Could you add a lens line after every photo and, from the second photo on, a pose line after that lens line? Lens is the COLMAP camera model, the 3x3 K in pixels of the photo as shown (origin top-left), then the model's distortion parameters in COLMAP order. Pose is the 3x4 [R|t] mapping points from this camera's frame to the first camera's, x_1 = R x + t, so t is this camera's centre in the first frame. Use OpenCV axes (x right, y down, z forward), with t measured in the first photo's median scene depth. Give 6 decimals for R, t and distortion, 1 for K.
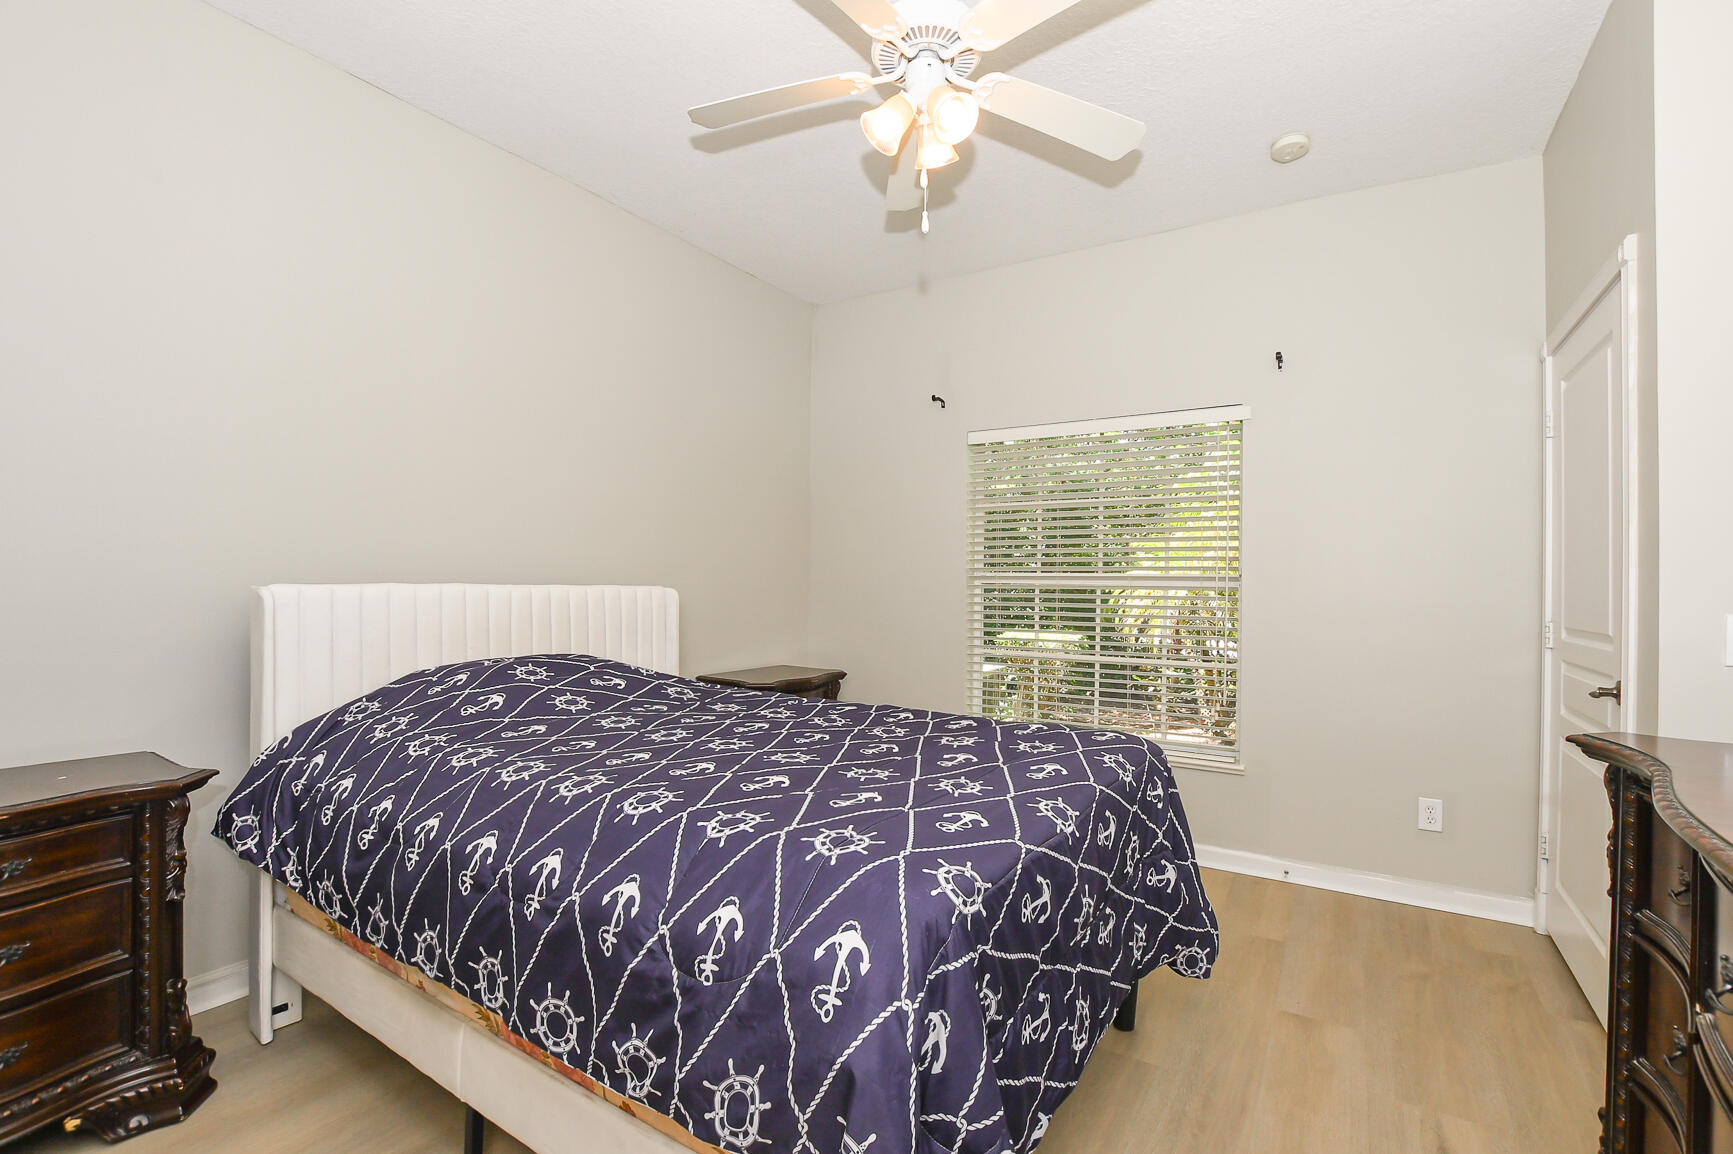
lens RADIAL K [[768.7, 0, 865.0], [0, 768.7, 579.5], [0, 0, 1]] dist [-0.033759, 0.006272]
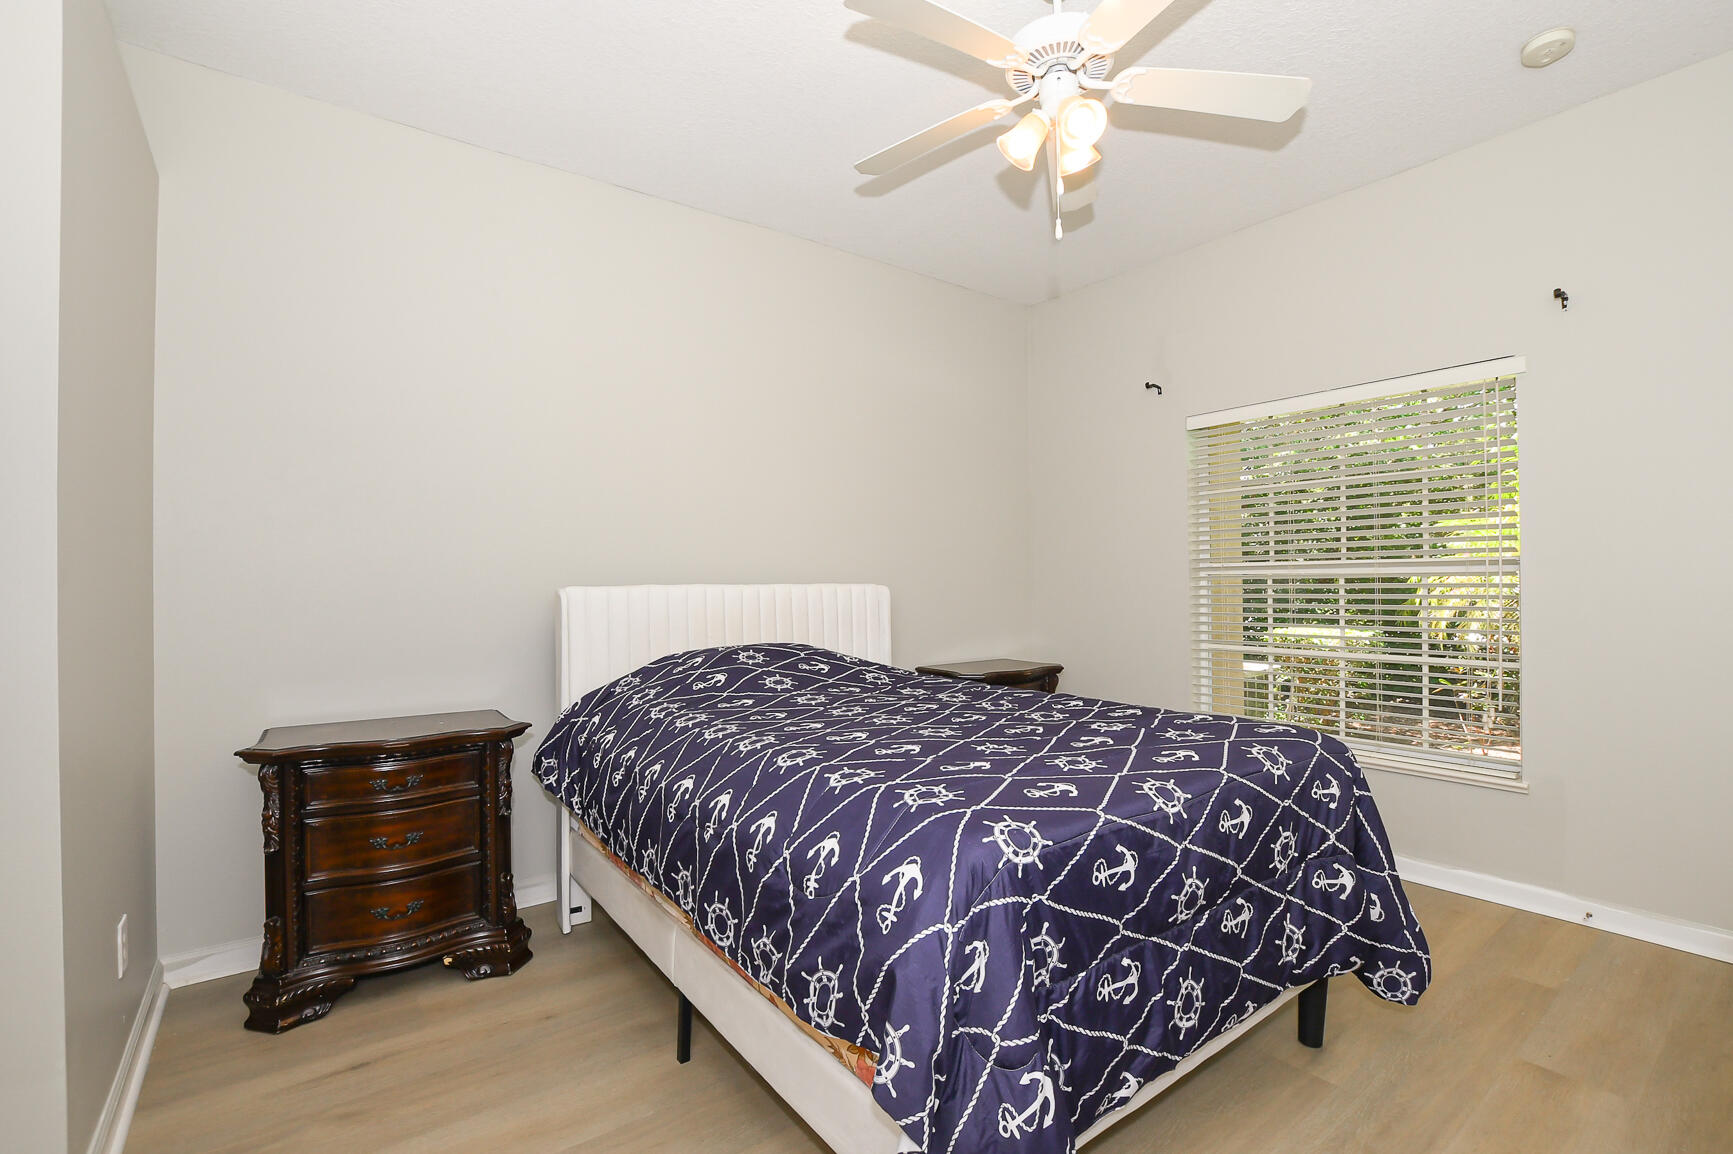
lens RADIAL K [[779.4, 0, 866.5], [0, 779.4, 577.0], [0, 0, 1]] dist [-0.023893, 0.001220]
pose [[0.933076, -0.023553, -0.358907, 0.238130], [0.022360, 0.999722, -0.007476, 0.012561], [0.358983, -0.001050, 0.933344, -0.104950]]
